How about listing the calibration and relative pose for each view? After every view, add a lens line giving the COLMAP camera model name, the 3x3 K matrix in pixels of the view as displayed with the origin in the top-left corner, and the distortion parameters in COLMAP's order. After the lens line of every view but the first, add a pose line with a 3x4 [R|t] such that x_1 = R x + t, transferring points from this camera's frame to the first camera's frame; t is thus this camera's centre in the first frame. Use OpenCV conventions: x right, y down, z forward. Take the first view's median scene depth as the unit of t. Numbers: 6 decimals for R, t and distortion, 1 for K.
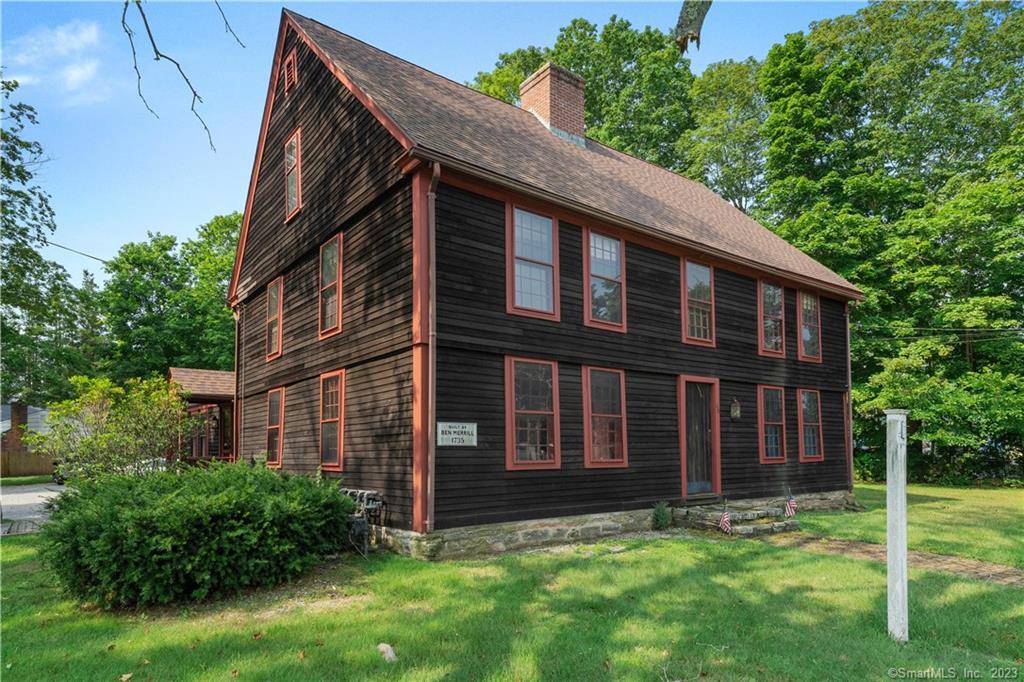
lens RADIAL K [[642.8, 0, 512.9], [0, 642.8, 423.1], [0, 0, 1]] dist [0.003895, 0.001352]
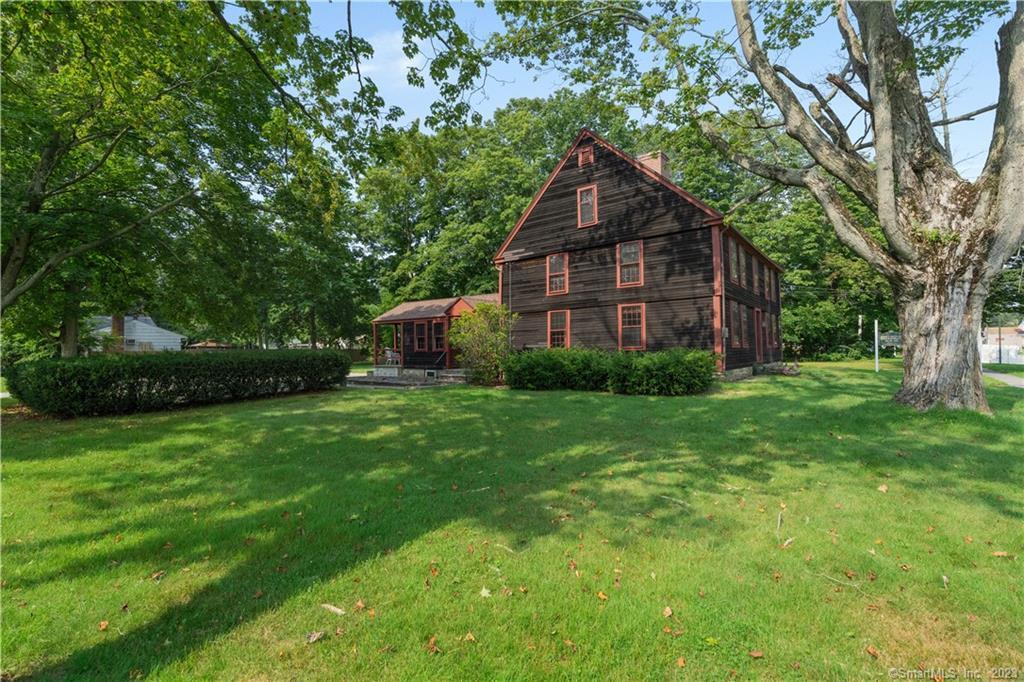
lens RADIAL K [[462.7, 0, 510.8], [0, 462.7, 344.7], [0, 0, 1]] dist [-0.035160, 0.000179]
pose [[0.970215, -0.003509, 0.242221, -1.107595], [-0.003103, 0.999633, 0.026912, 0.020232], [-0.242227, -0.026862, 0.969848, -0.435746]]
